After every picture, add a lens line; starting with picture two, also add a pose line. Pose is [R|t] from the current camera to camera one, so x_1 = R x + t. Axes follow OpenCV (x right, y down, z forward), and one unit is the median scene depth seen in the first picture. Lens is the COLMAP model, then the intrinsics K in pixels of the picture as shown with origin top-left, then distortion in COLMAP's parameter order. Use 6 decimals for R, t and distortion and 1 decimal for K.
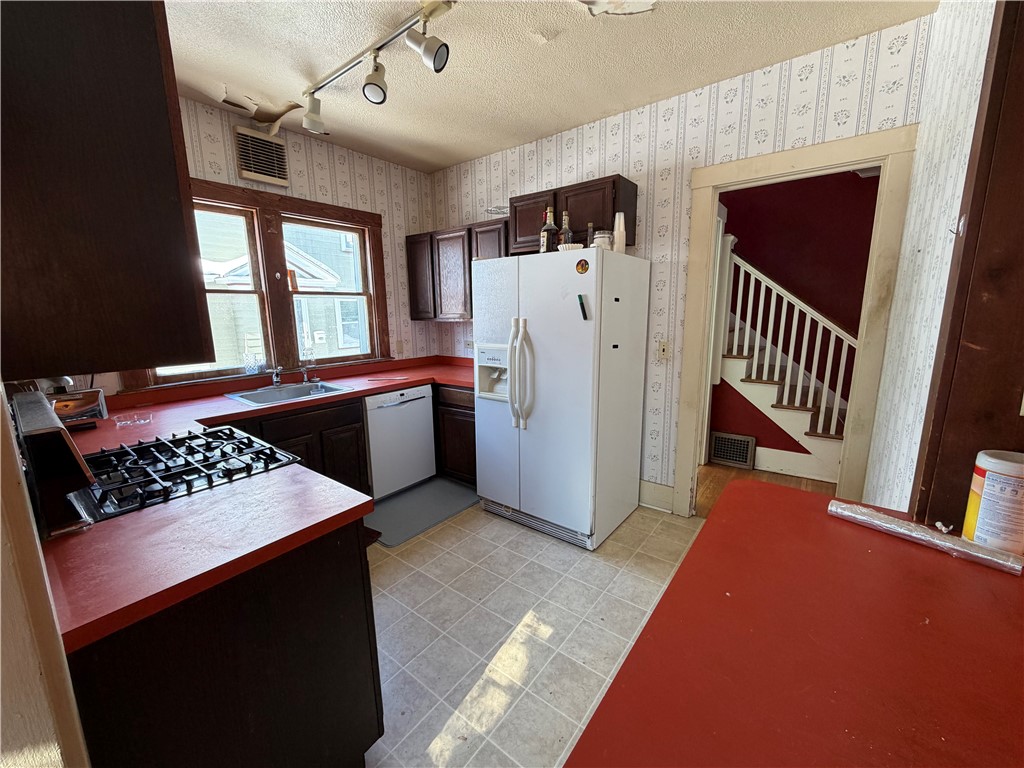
lens RADIAL K [[409.5, 0, 510.4], [0, 409.5, 386.0], [0, 0, 1]] dist [-0.001947, -0.000221]
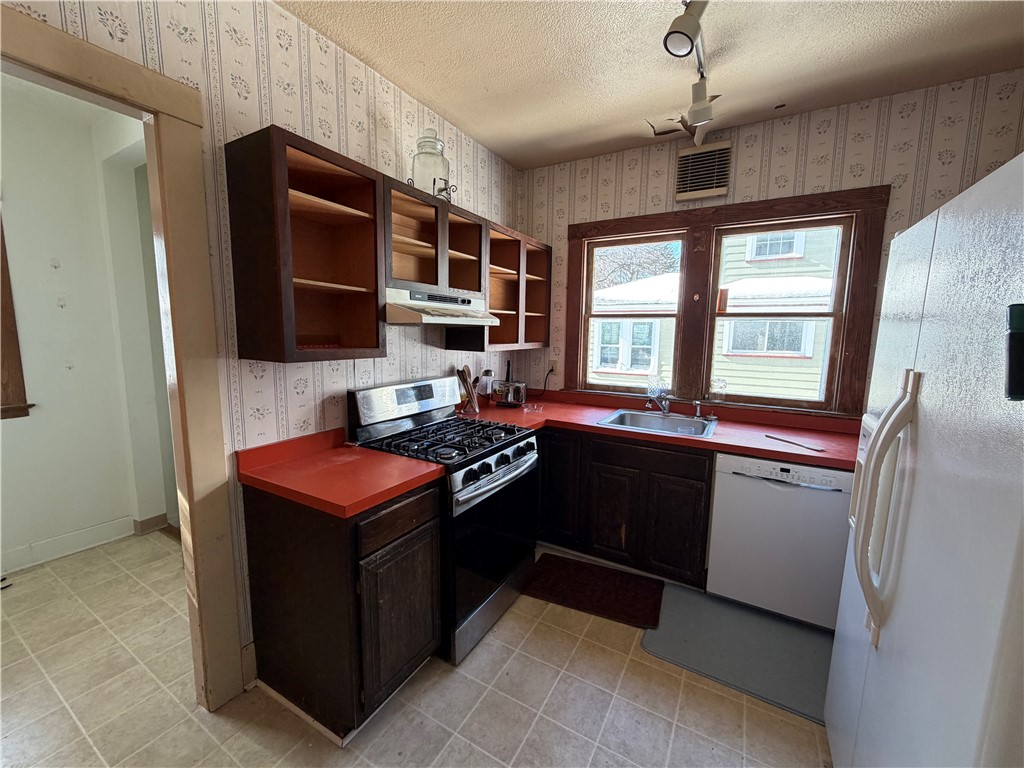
lens RADIAL K [[409.5, 0, 510.4], [0, 409.5, 384.4], [0, 0, 1]] dist [-0.001947, -0.000221]
pose [[0.132202, 0.141711, -0.981041, 0.294649], [-0.199630, 0.973254, 0.113685, -0.098642], [0.970912, 0.180816, 0.156956, 0.478212]]
